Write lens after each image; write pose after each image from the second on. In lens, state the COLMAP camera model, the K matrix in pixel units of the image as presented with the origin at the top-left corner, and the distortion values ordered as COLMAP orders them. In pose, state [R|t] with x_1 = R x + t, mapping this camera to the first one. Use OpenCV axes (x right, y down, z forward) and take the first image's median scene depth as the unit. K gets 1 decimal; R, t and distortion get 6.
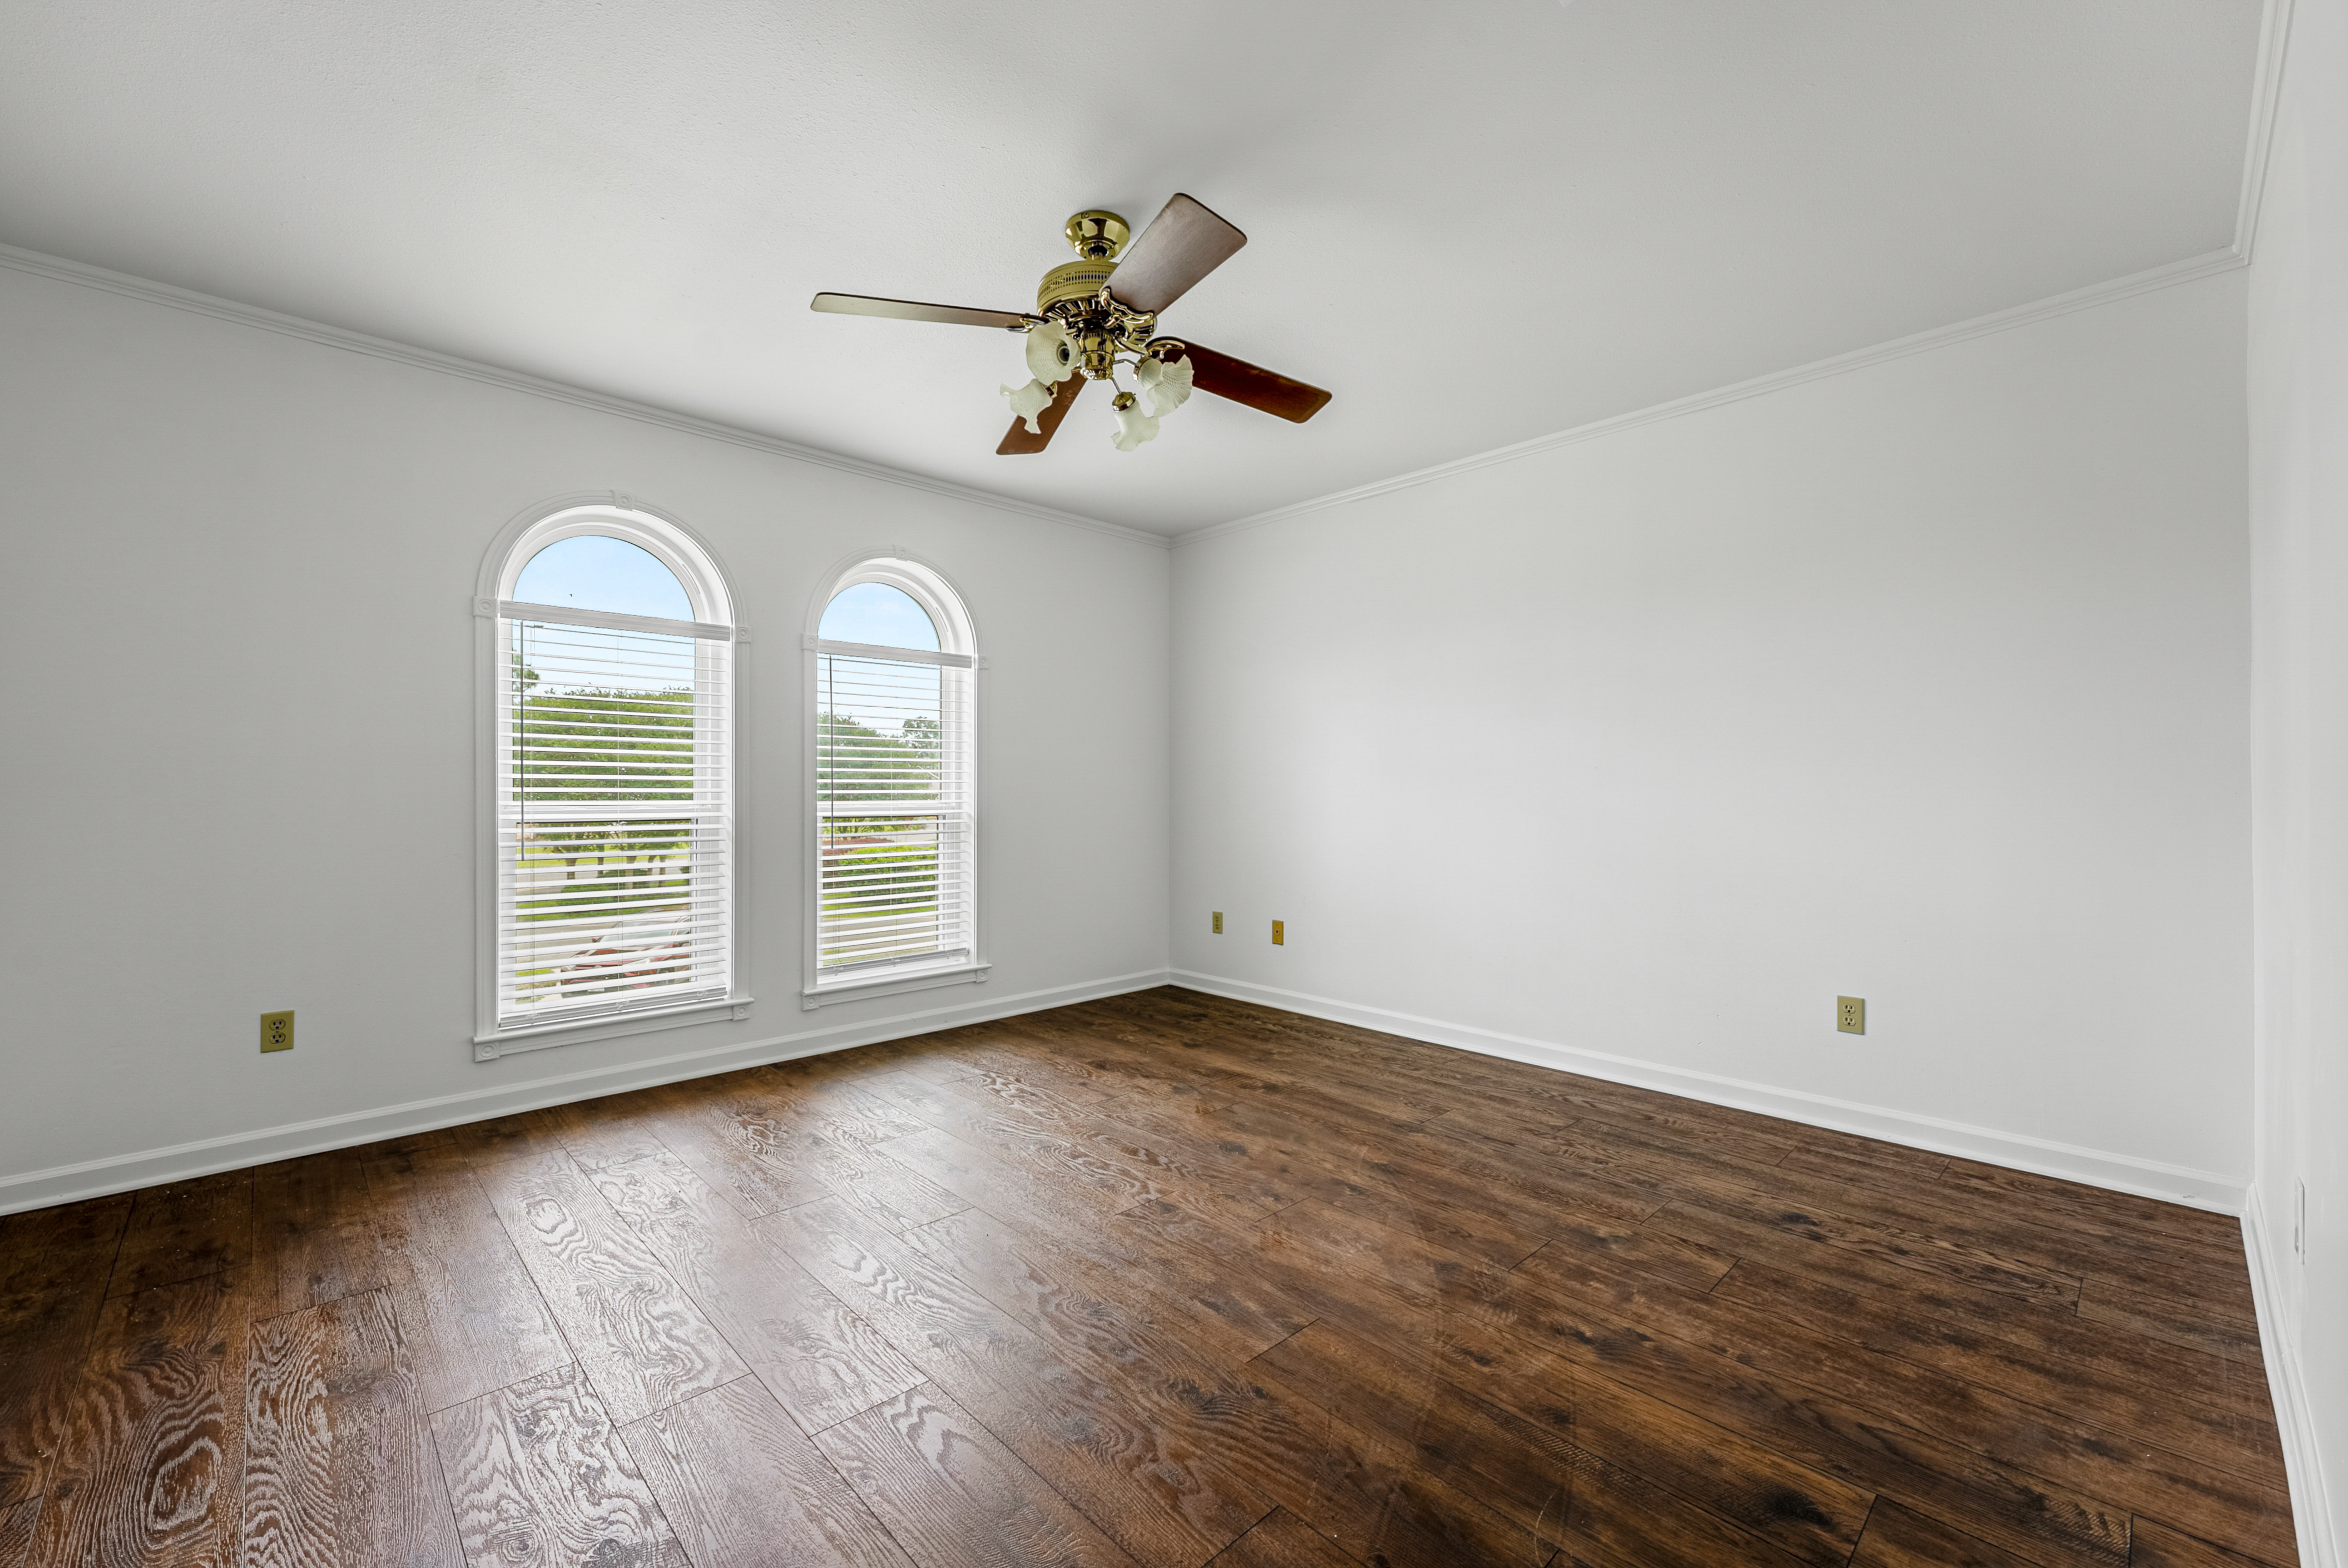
lens RADIAL K [[958.5, 0, 1169.0], [0, 958.5, 780.6], [0, 0, 1]] dist [-0.001430, -0.000397]
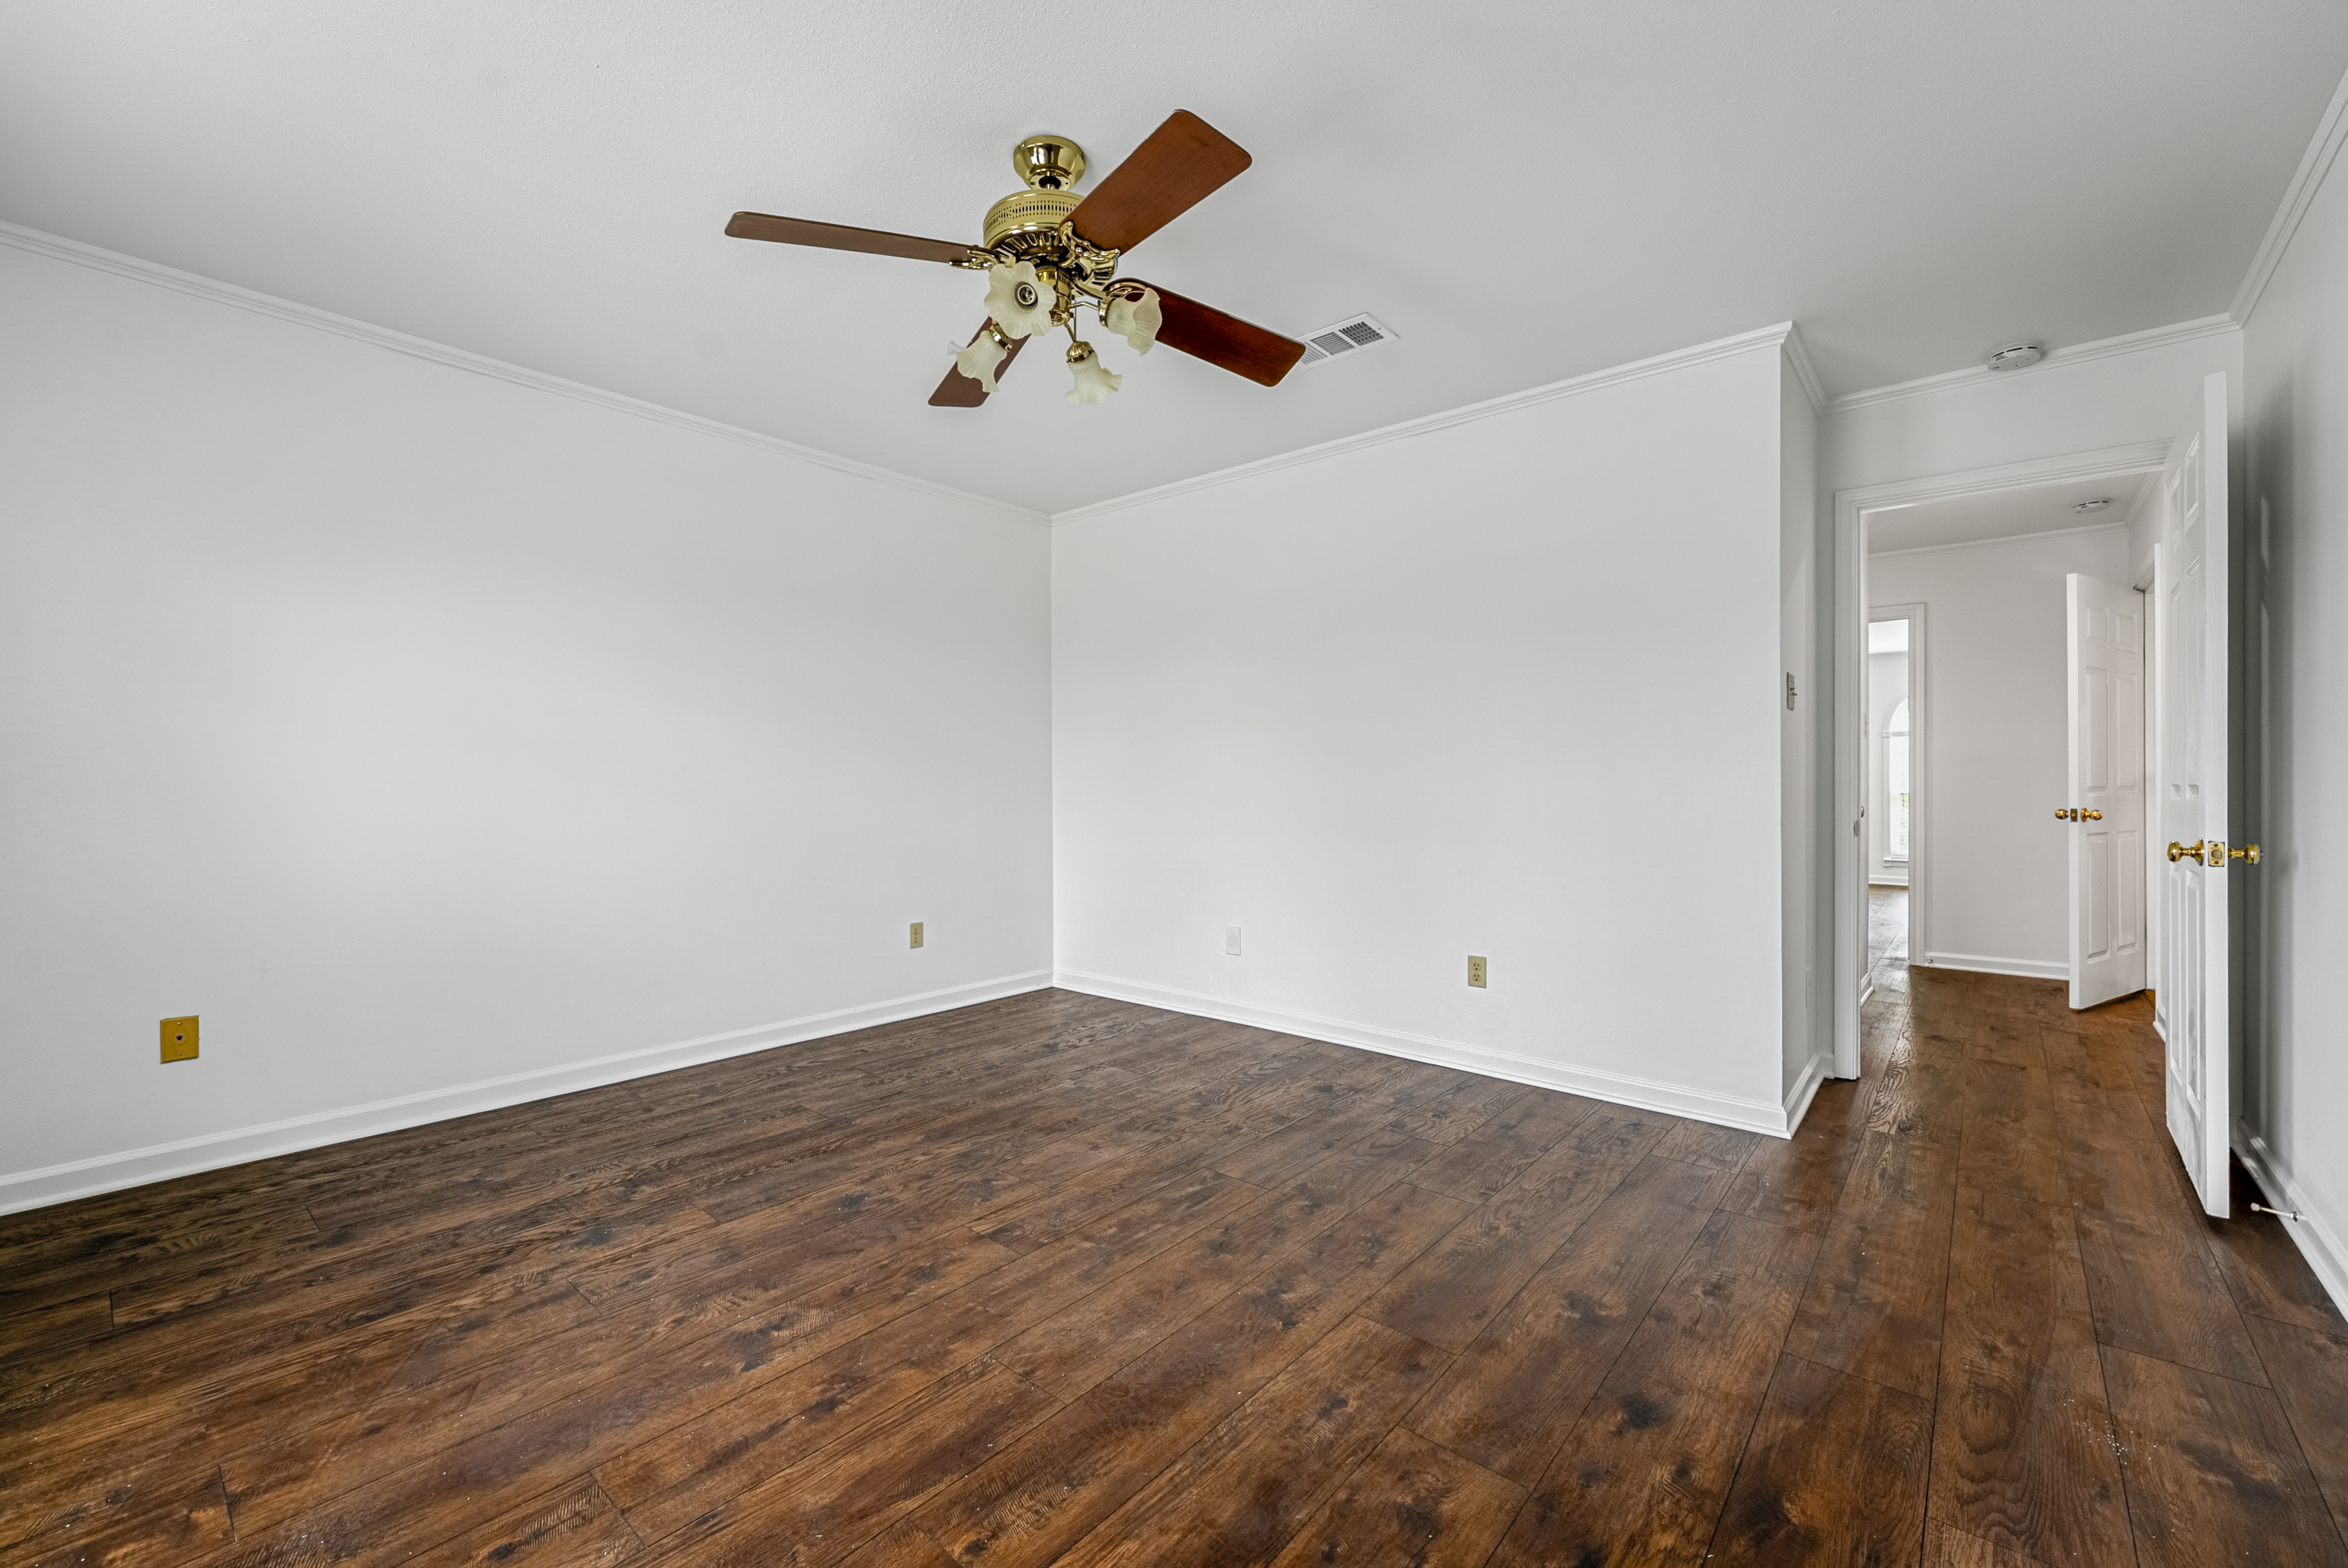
lens RADIAL K [[958.5, 0, 1169.0], [0, 958.5, 780.6], [0, 0, 1]] dist [-0.001430, -0.000397]
pose [[-0.101979, -0.001592, 0.994785, -0.742053], [-0.009416, 0.999955, 0.000635, 0.005627], [-0.994742, -0.009302, -0.101989, 0.740440]]
